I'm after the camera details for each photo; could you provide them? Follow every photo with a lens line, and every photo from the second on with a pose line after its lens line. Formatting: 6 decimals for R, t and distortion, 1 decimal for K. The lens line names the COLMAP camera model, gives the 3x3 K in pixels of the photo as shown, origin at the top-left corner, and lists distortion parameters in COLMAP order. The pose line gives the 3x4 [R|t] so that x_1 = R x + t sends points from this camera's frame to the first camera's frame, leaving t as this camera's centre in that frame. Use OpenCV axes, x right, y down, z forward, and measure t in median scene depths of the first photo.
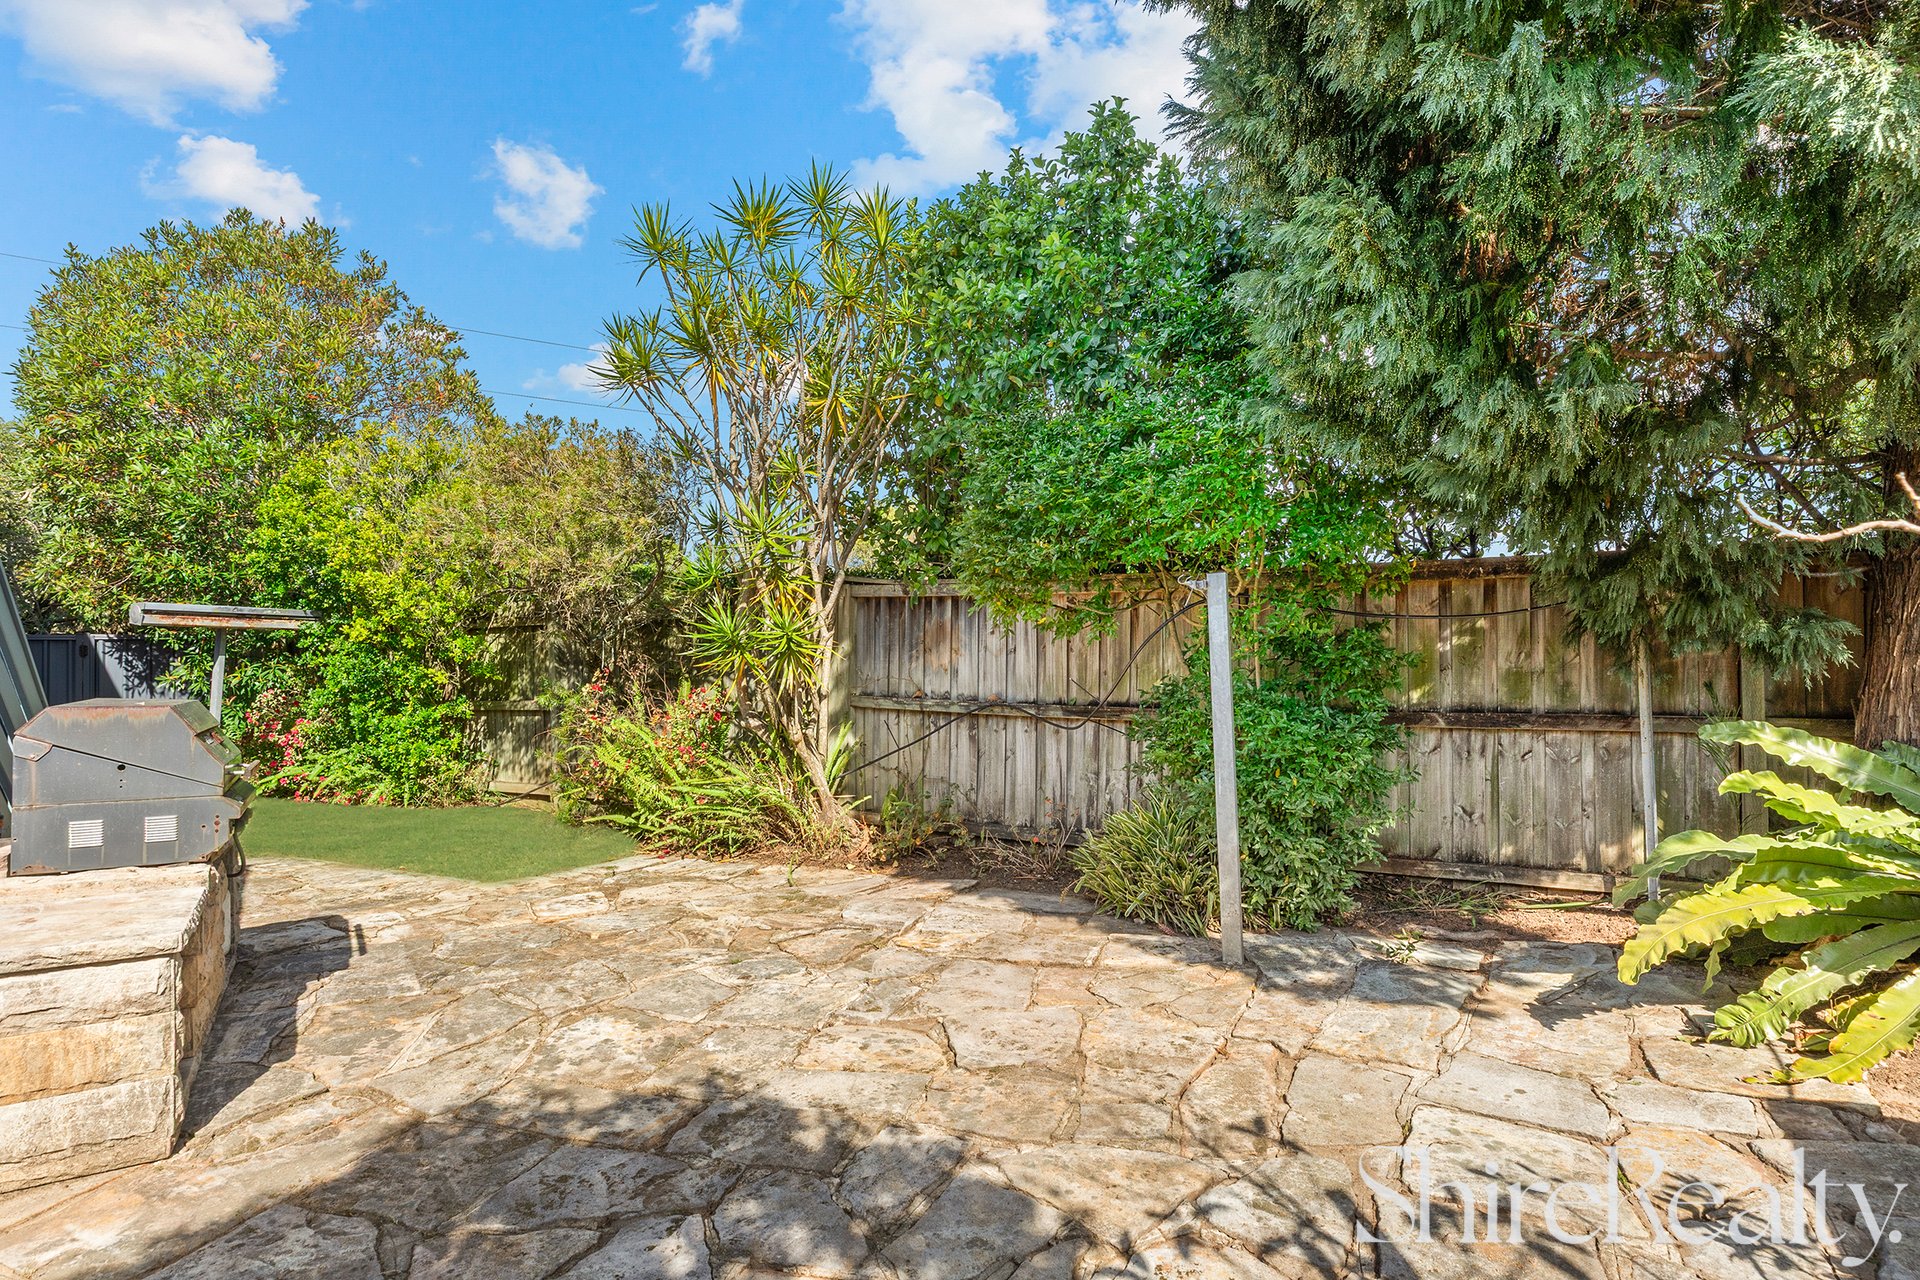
lens RADIAL K [[1087.6, 0, 958.6], [0, 1087.6, 644.1], [0, 0, 1]] dist [-0.002544, -0.000621]
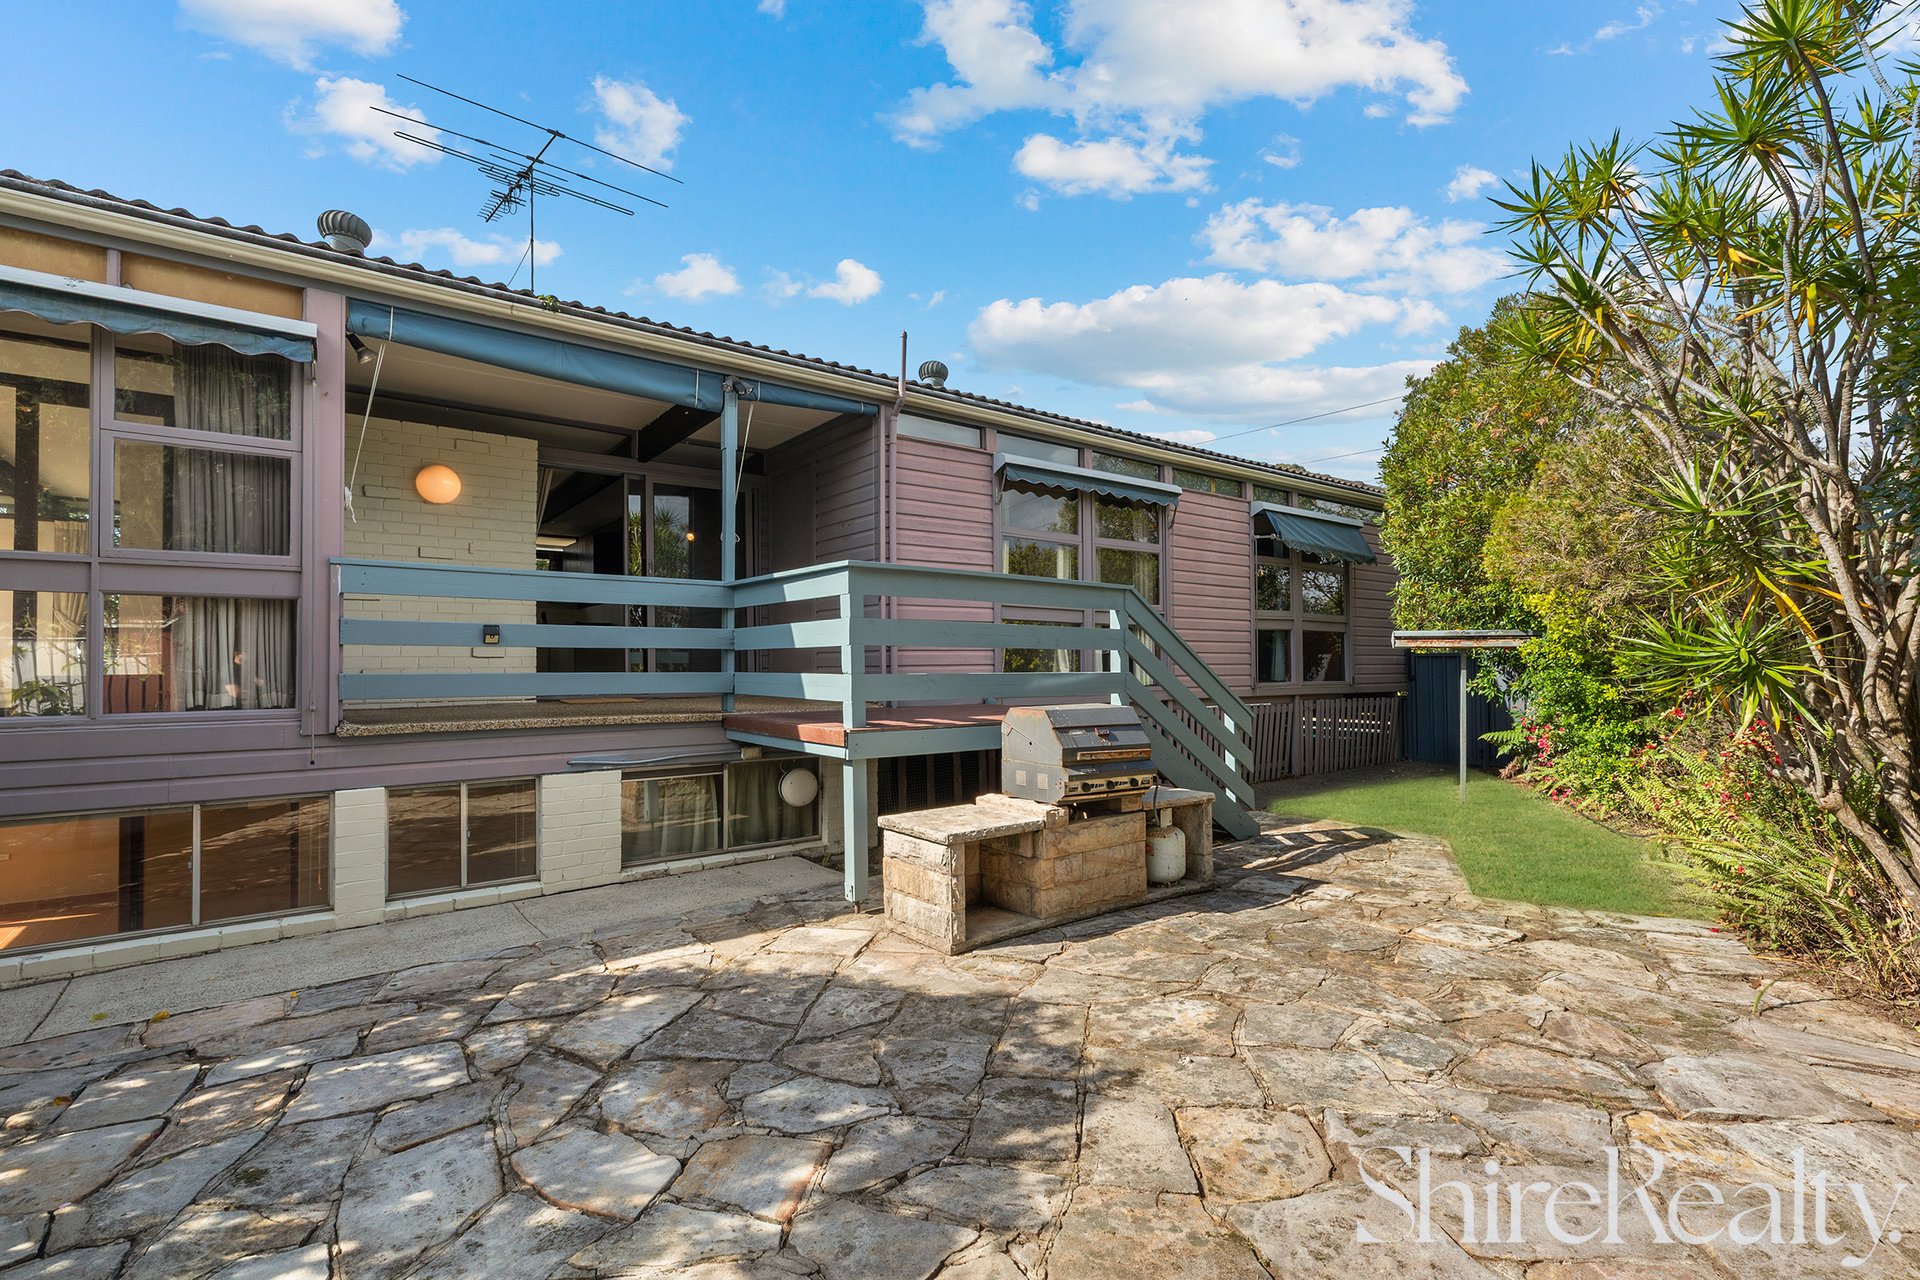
lens RADIAL K [[876.8, 0, 953.1], [0, 876.8, 650.9], [0, 0, 1]] dist [0.000577, 0.000665]
pose [[0.062475, -0.013155, -0.997960, 0.699174], [0.025165, 0.999616, -0.011602, -0.032825], [0.997729, -0.024389, 0.062782, 0.811362]]
